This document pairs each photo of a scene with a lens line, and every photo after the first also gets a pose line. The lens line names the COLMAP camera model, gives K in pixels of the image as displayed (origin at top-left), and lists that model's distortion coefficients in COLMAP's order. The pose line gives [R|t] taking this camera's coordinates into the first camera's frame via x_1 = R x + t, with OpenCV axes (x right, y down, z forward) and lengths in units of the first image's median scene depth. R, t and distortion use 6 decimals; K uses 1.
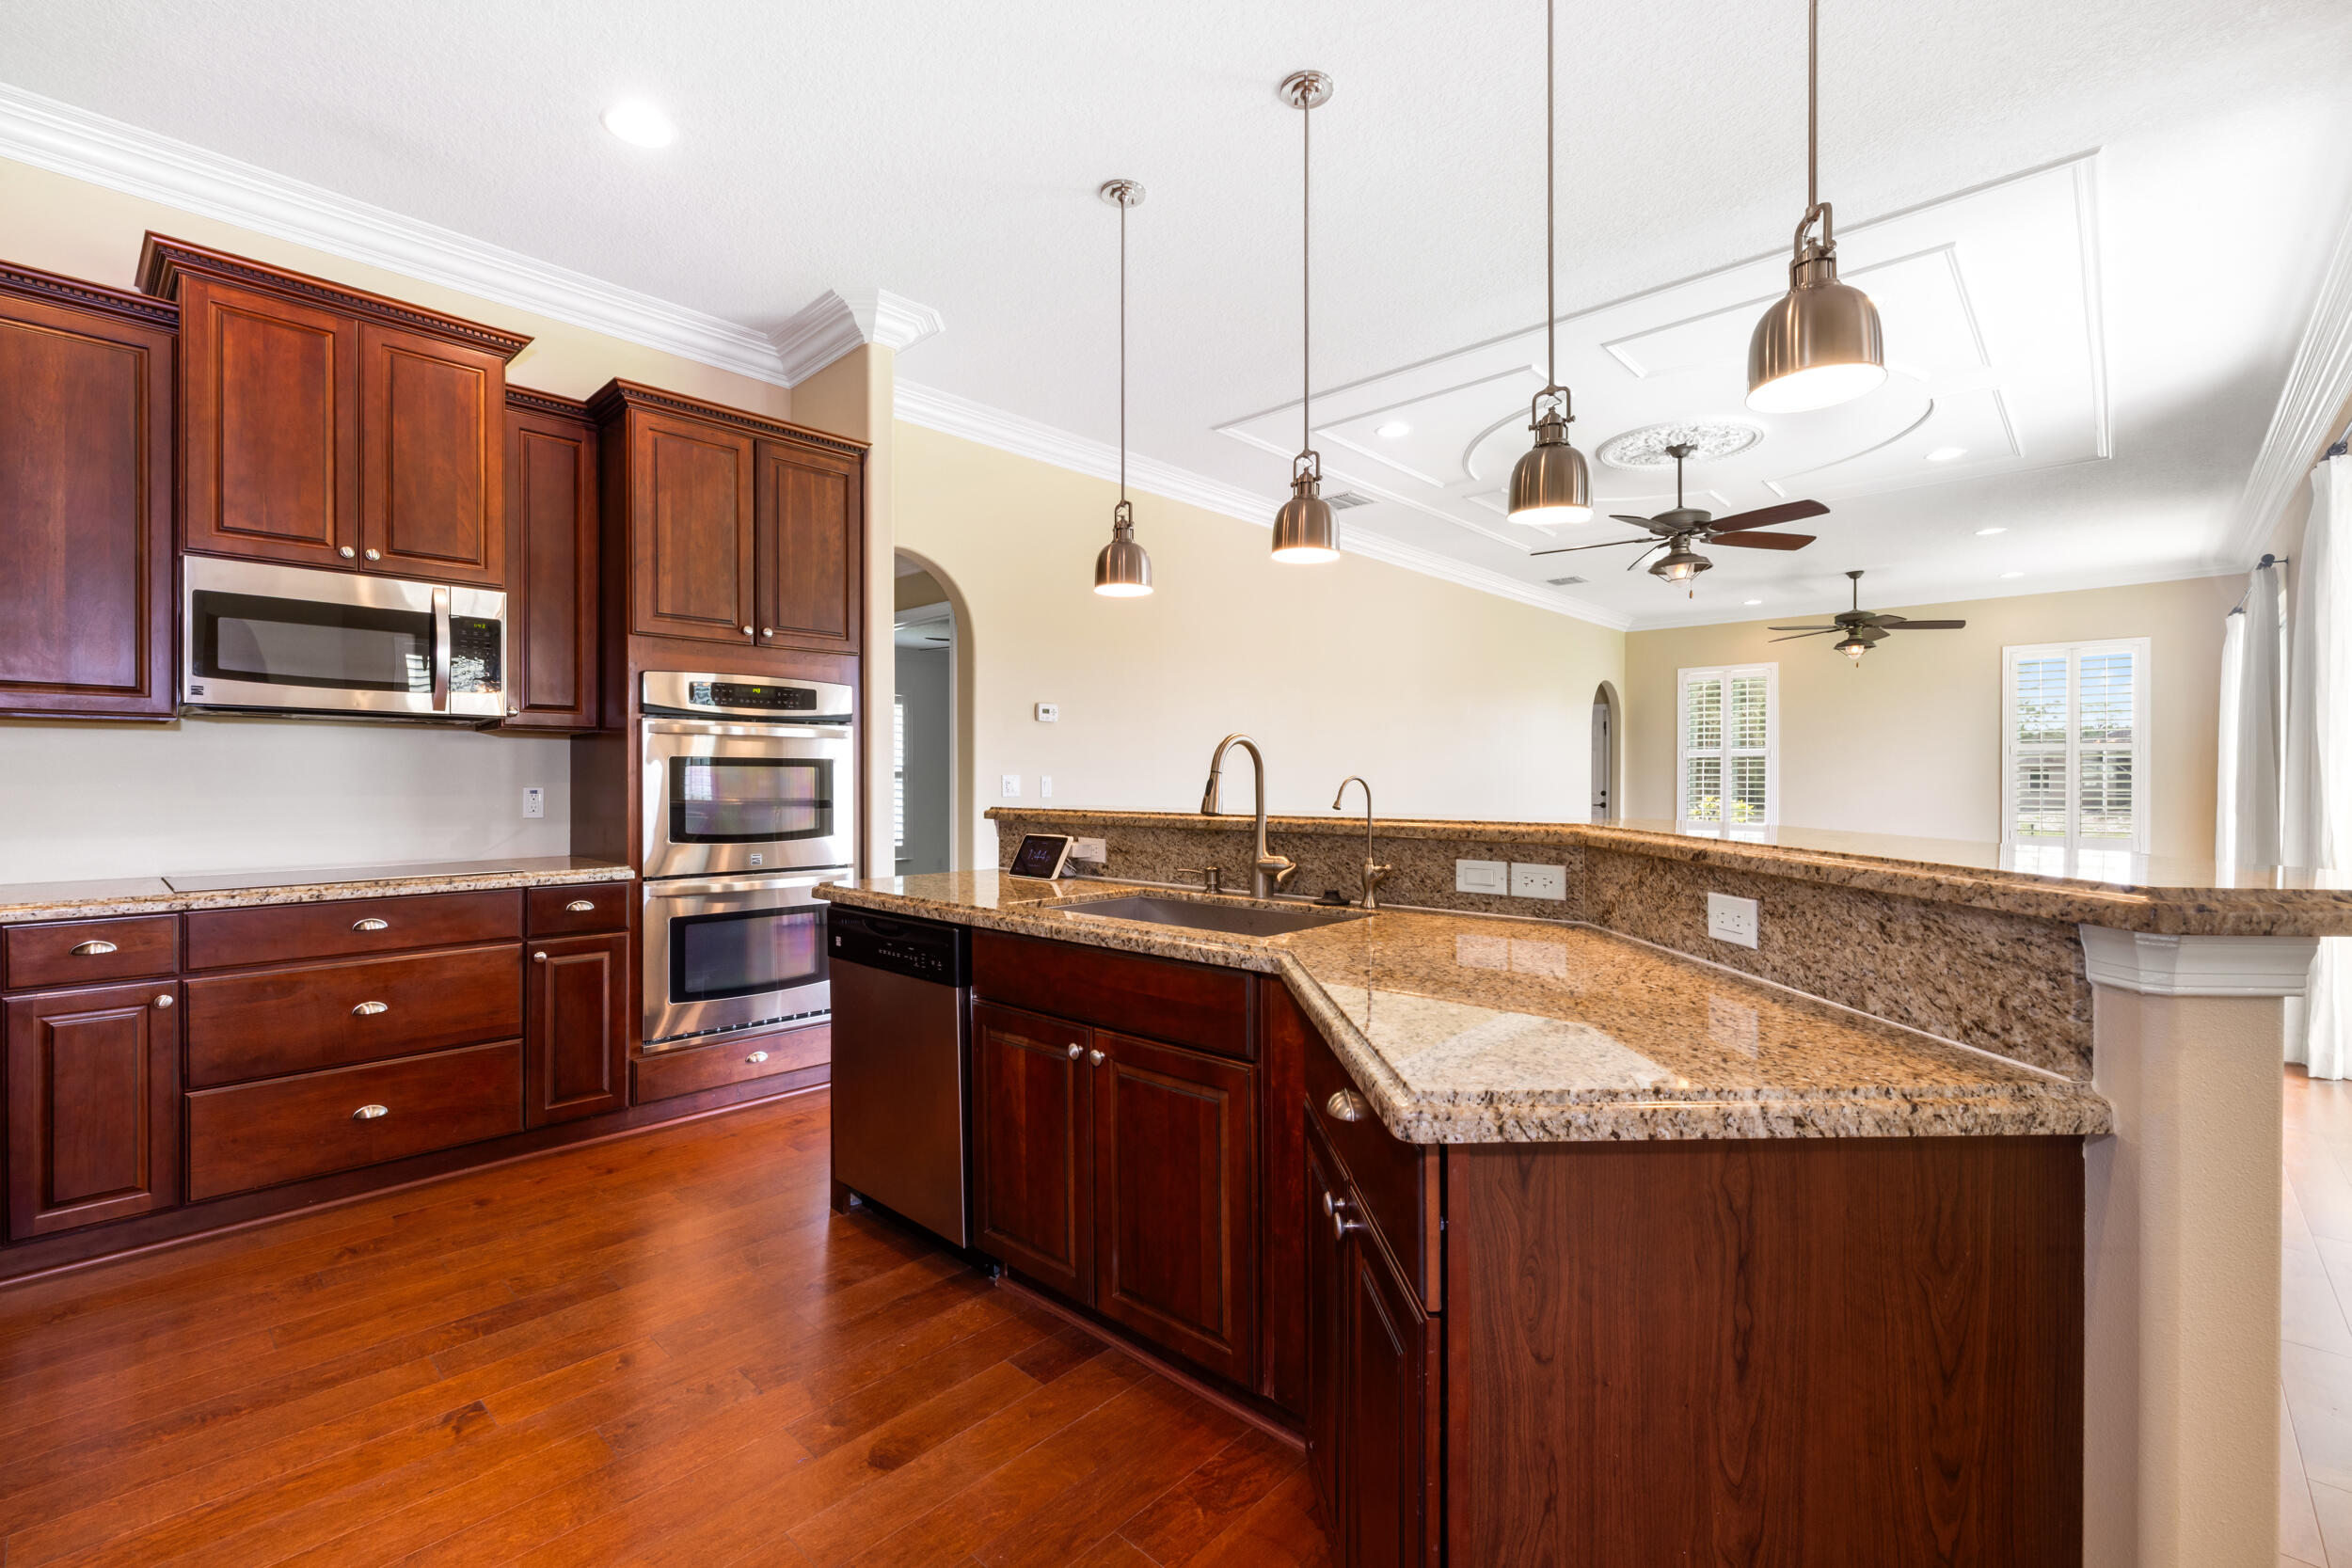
lens RADIAL K [[1001.8, 0, 1160.7], [0, 1001.8, 770.4], [0, 0, 1]] dist [-0.001093, 0.000475]
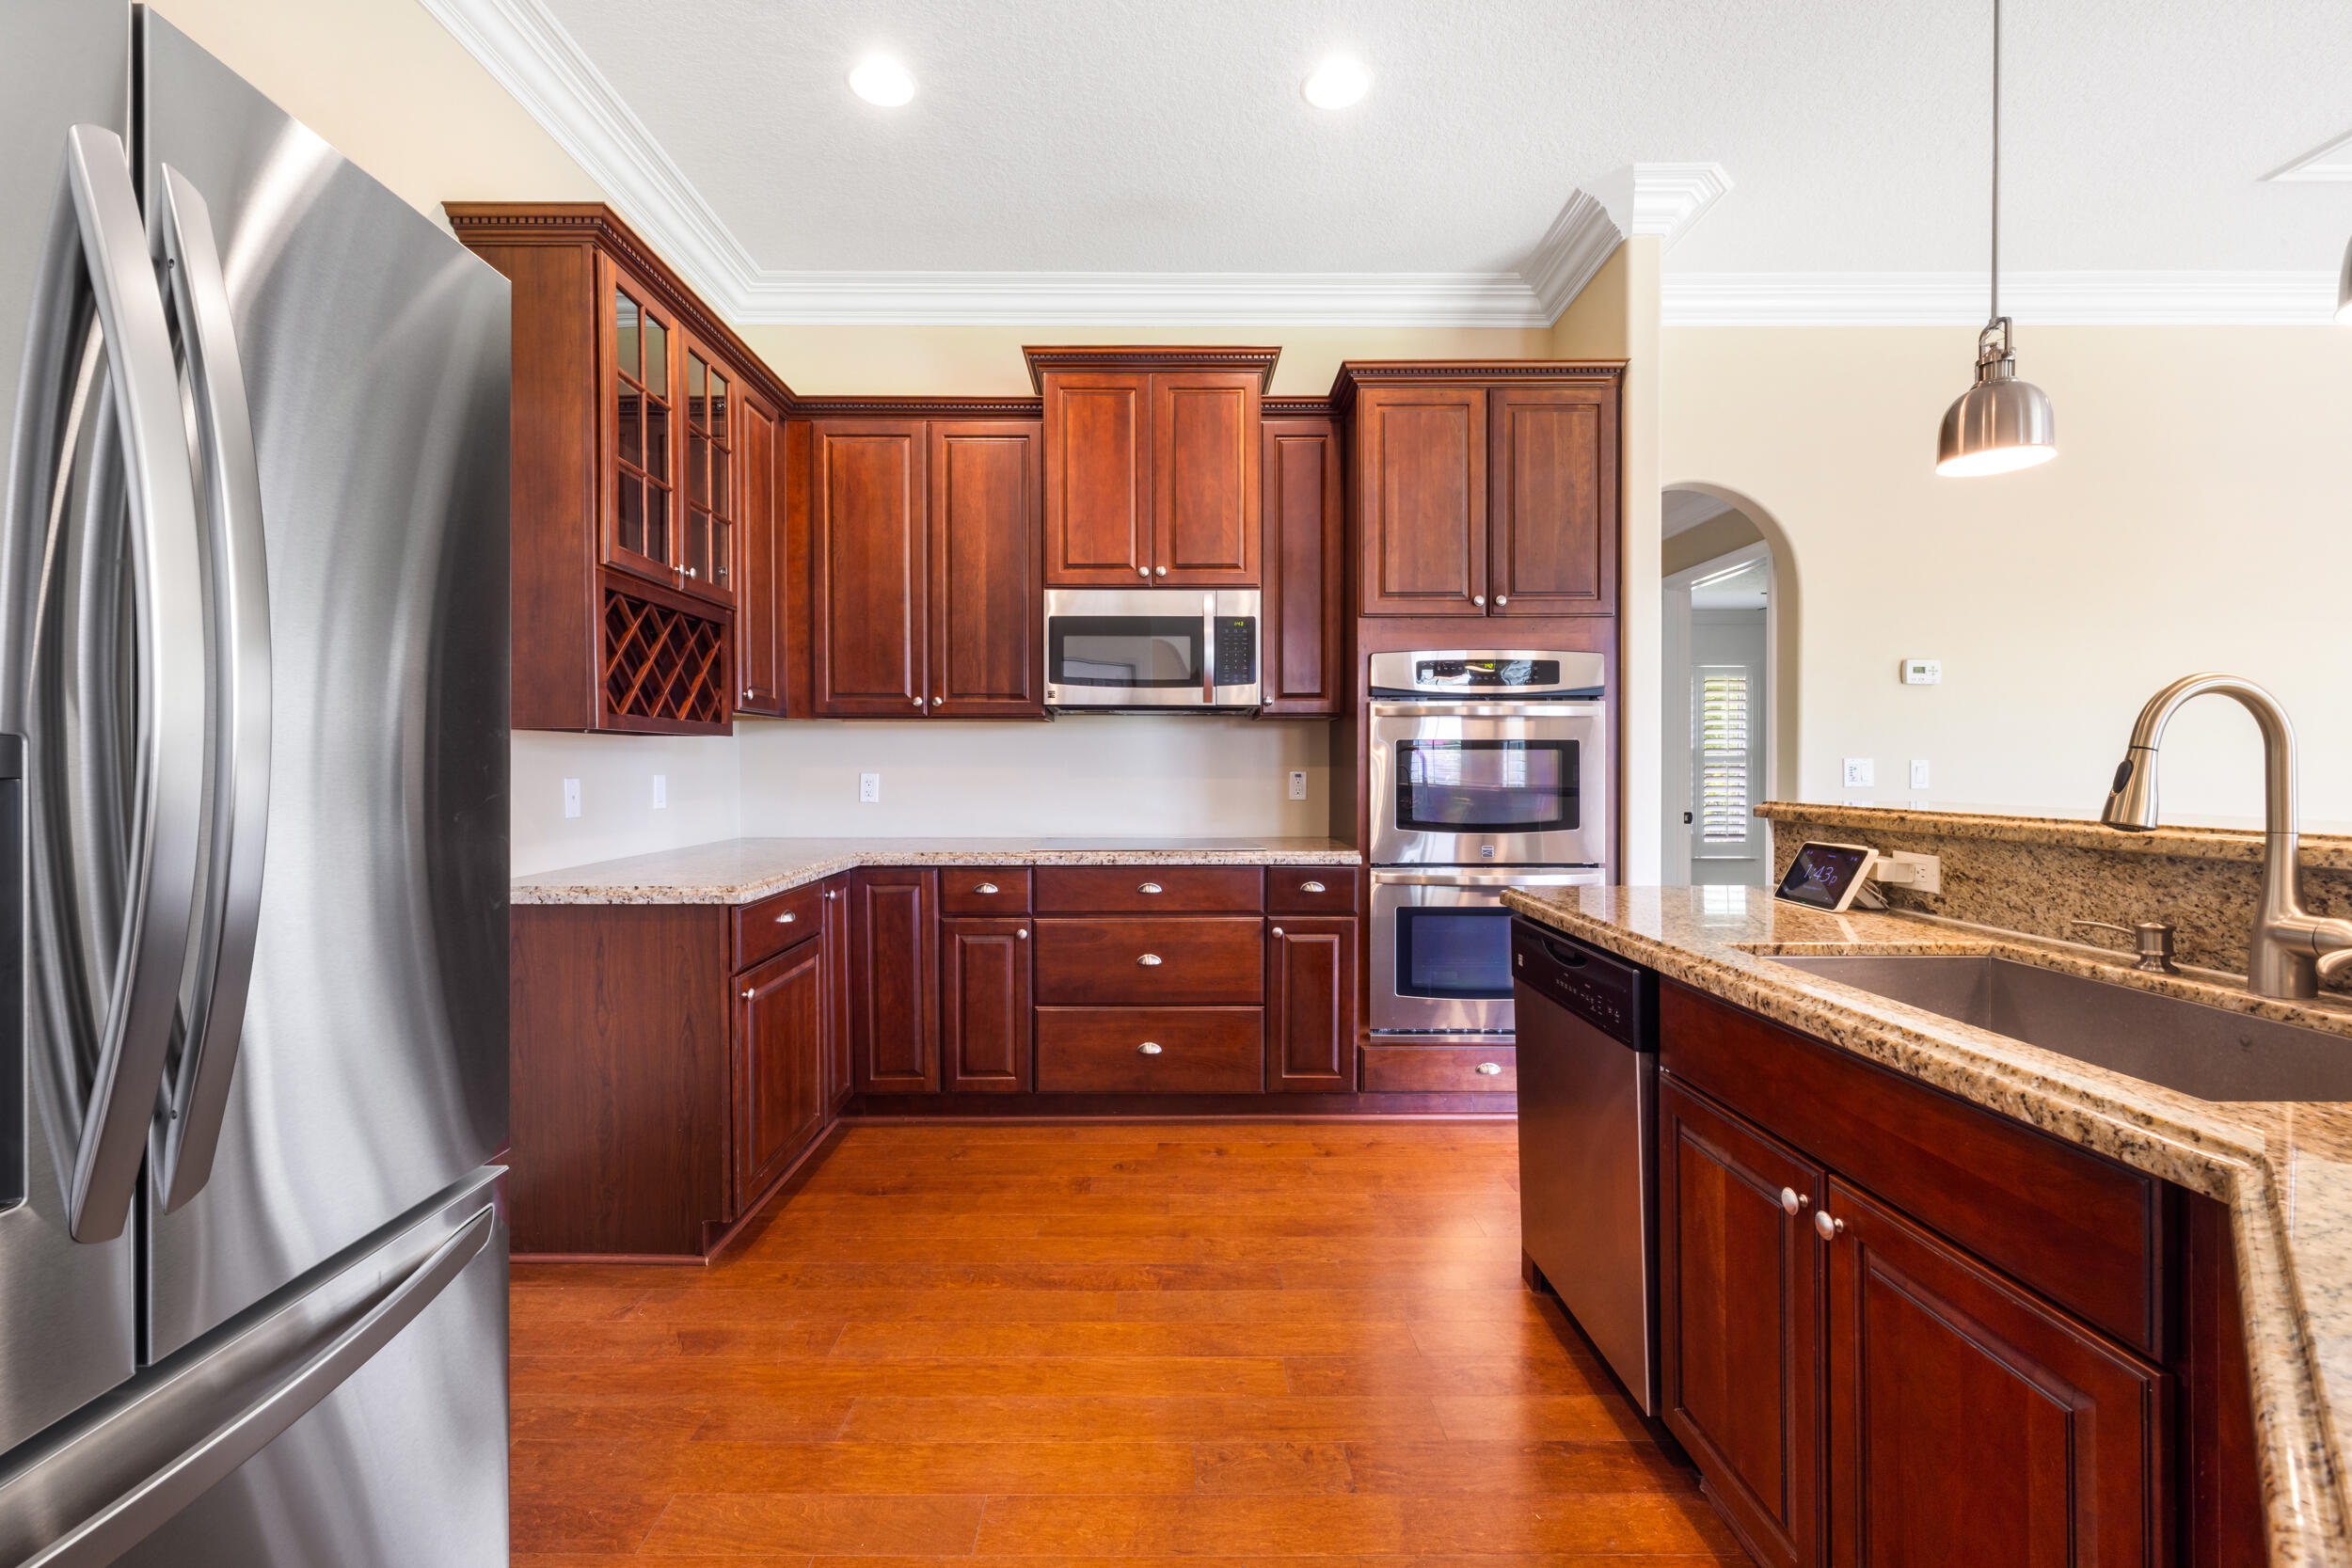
lens RADIAL K [[1001.8, 0, 1160.7], [0, 1001.8, 770.4], [0, 0, 1]] dist [-0.001093, 0.000475]
pose [[0.690318, 0.004062, -0.723495, 0.055464], [0.006455, 0.999910, 0.011773, 0.002844], [0.723477, -0.012797, 0.690230, 0.180454]]
